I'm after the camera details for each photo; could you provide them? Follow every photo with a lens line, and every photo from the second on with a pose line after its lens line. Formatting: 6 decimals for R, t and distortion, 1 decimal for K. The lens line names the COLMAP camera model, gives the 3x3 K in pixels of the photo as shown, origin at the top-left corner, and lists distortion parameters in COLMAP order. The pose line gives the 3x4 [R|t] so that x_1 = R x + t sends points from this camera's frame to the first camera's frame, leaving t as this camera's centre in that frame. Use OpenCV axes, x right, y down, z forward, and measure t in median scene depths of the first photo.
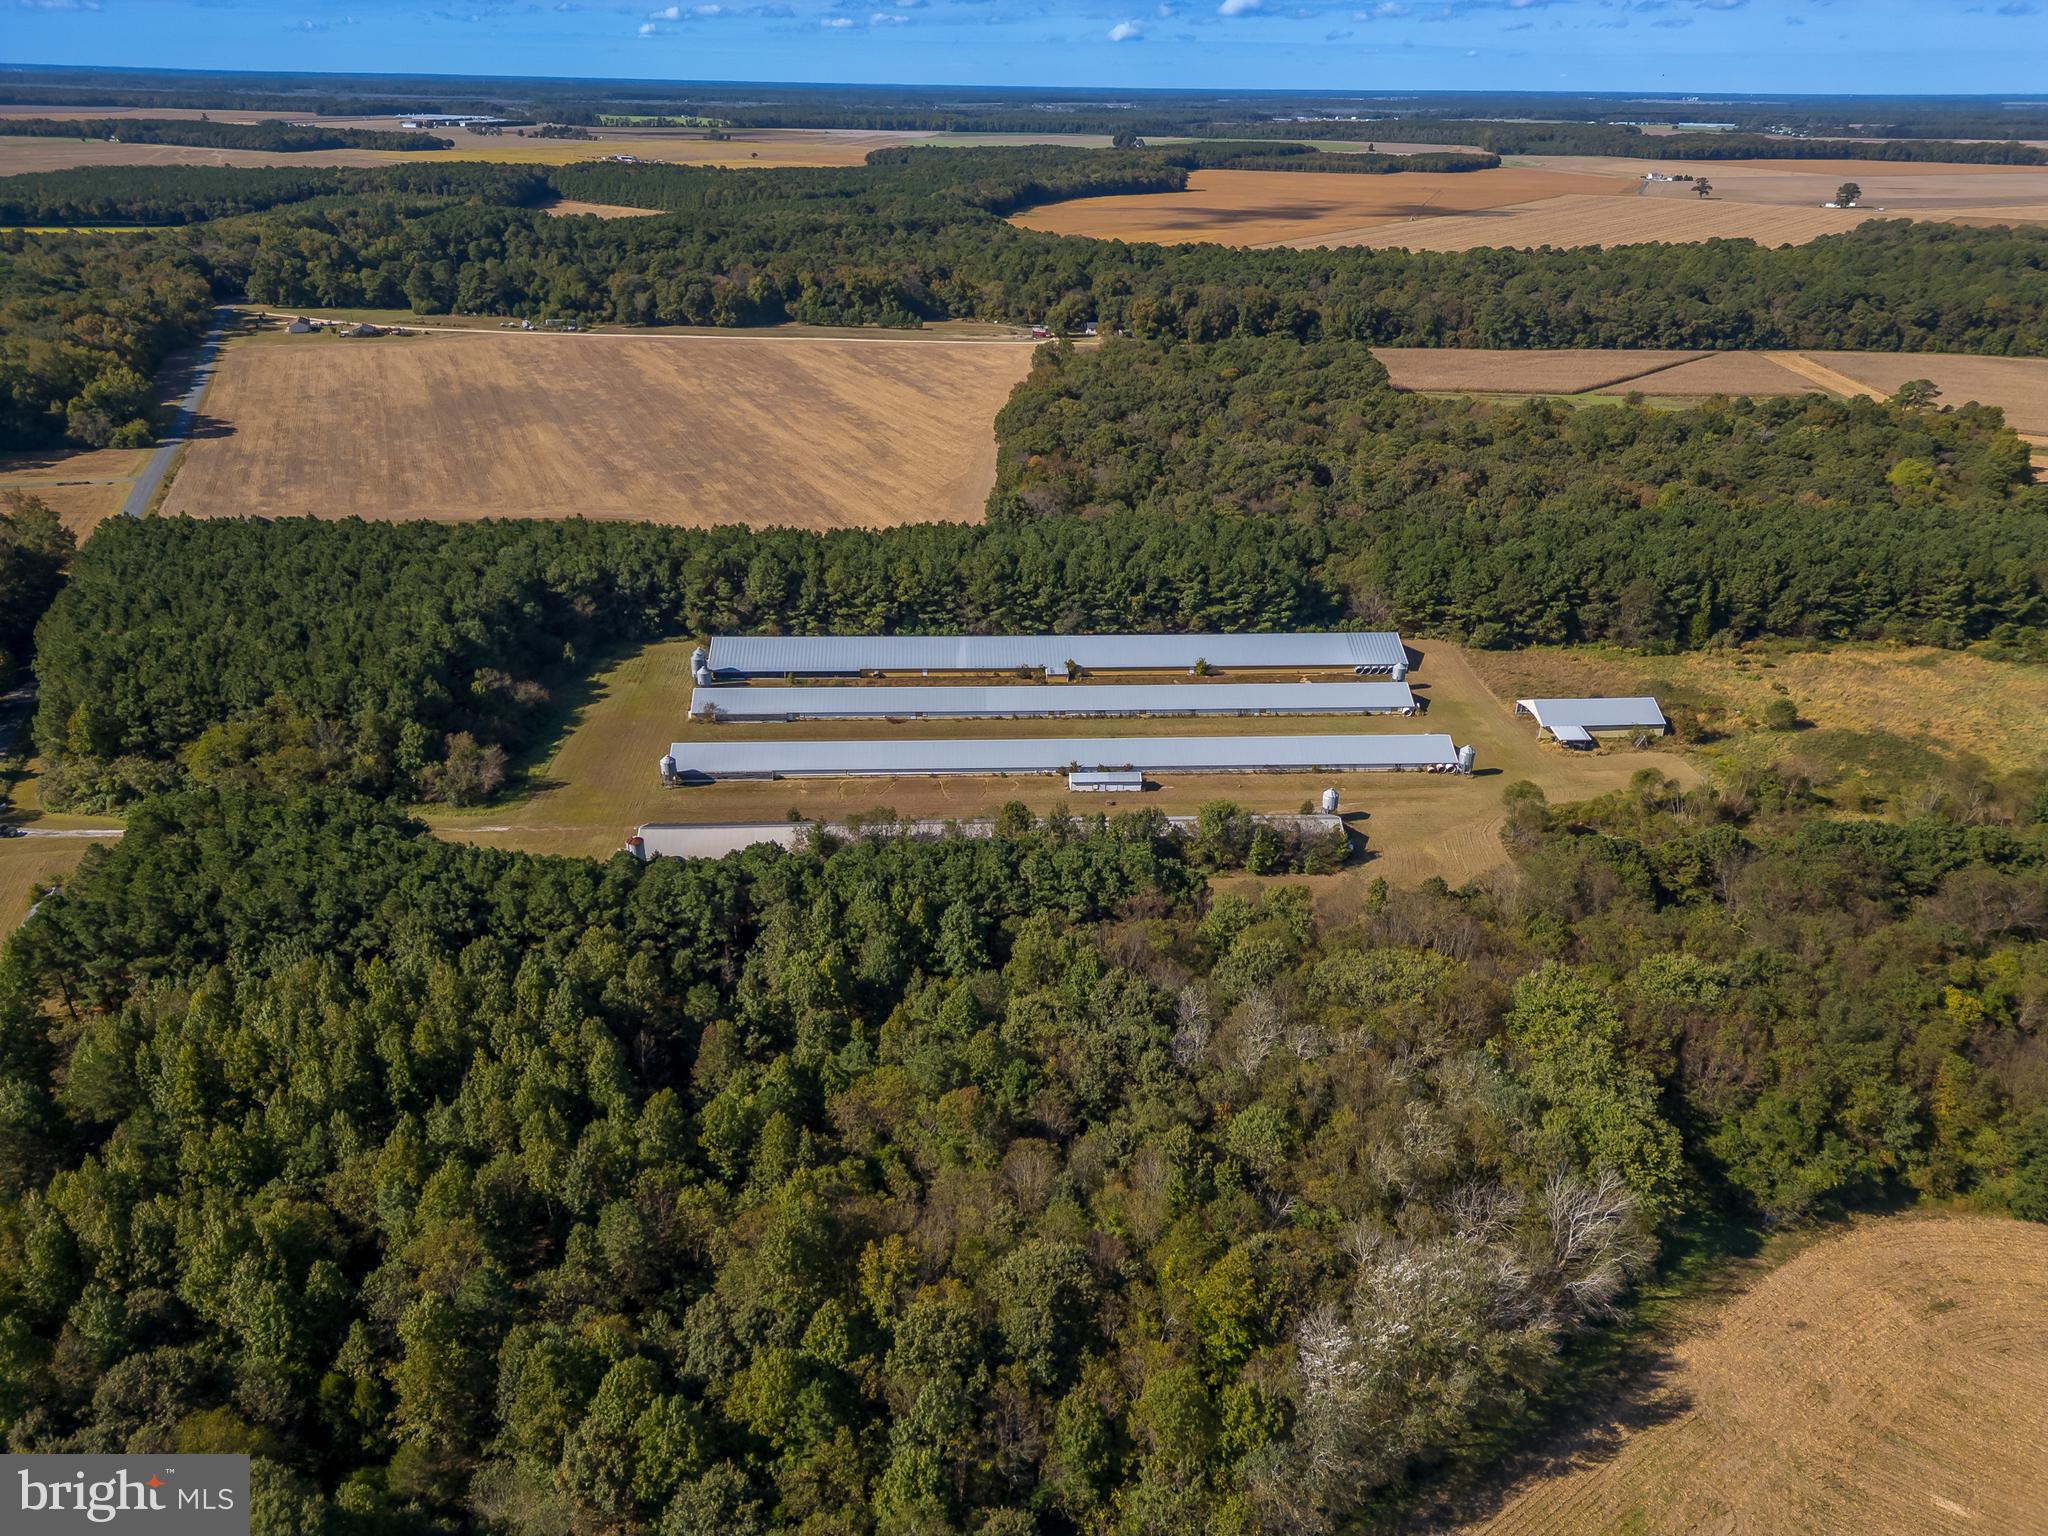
lens RADIAL K [[1416.8, 0, 1034.9], [0, 1416.8, 764.1], [0, 0, 1]] dist [0.064551, -0.052945]
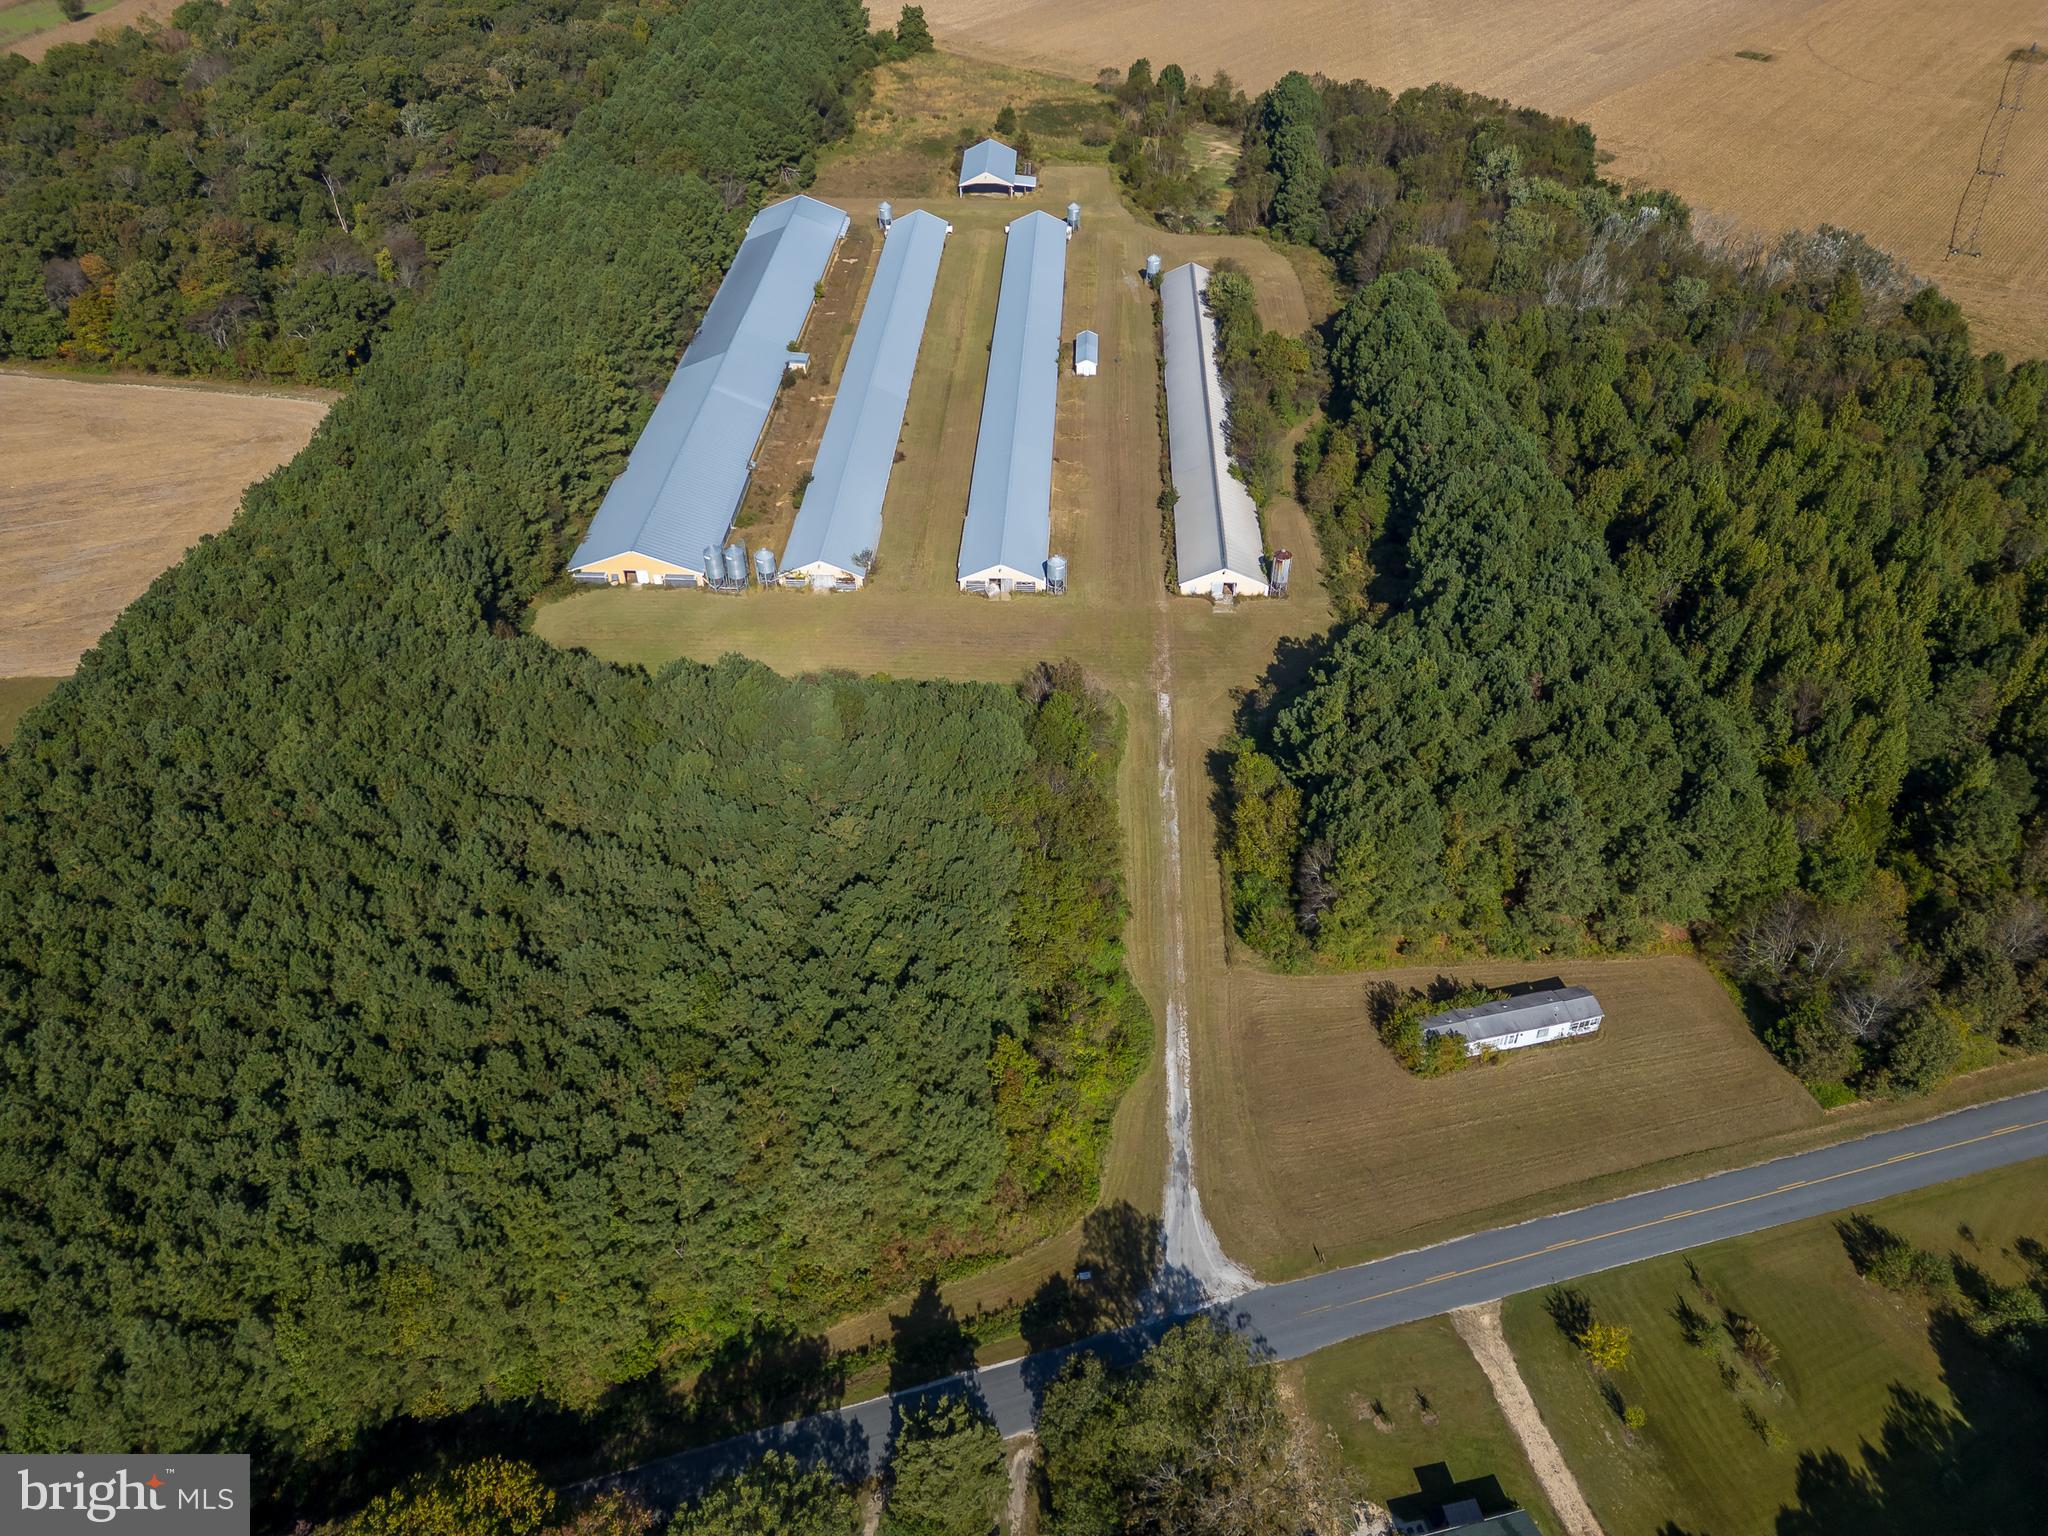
lens RADIAL K [[1402.8, 0, 1024.0], [0, 1402.8, 768.0], [0, 0, 1]] dist [0.103107, -0.124972]
pose [[0.112113, -0.654284, 0.747893, -0.726061], [0.439391, 0.707702, 0.553257, -0.286992], [-0.891272, 0.266590, 0.366829, 0.585170]]
